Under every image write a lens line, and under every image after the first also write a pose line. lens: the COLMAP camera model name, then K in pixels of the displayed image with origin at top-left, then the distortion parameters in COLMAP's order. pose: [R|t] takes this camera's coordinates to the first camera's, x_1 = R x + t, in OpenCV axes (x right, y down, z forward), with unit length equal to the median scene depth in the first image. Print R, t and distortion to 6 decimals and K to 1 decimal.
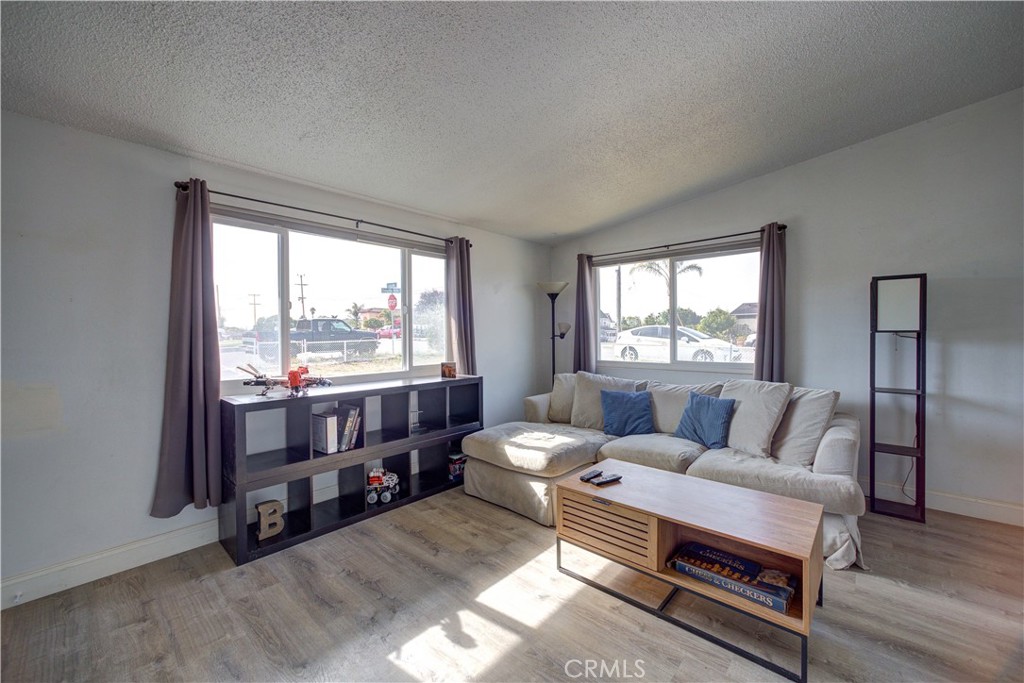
lens RADIAL K [[412.5, 0, 506.5], [0, 412.5, 337.8], [0, 0, 1]] dist [0.002674, 0.003846]
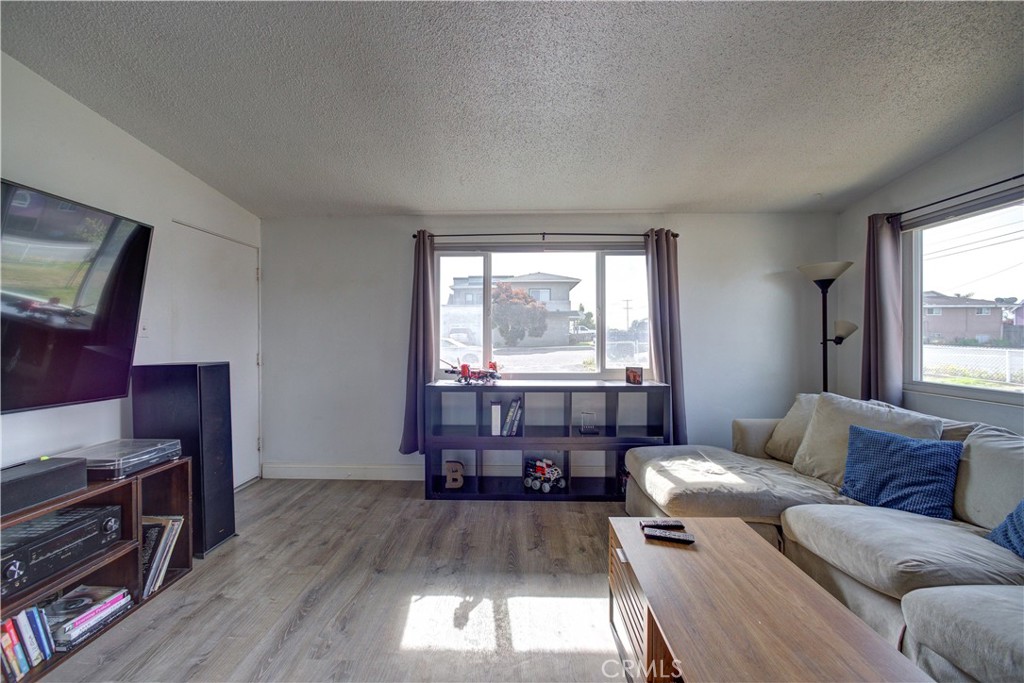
lens RADIAL K [[412.5, 0, 511.2], [0, 412.5, 339.1], [0, 0, 1]] dist [0.002674, 0.003846]
pose [[0.660858, 0.012462, -0.750407, 0.383661], [-0.012364, 0.999907, 0.005718, -0.005842], [0.750409, 0.005499, 0.660951, 0.184711]]
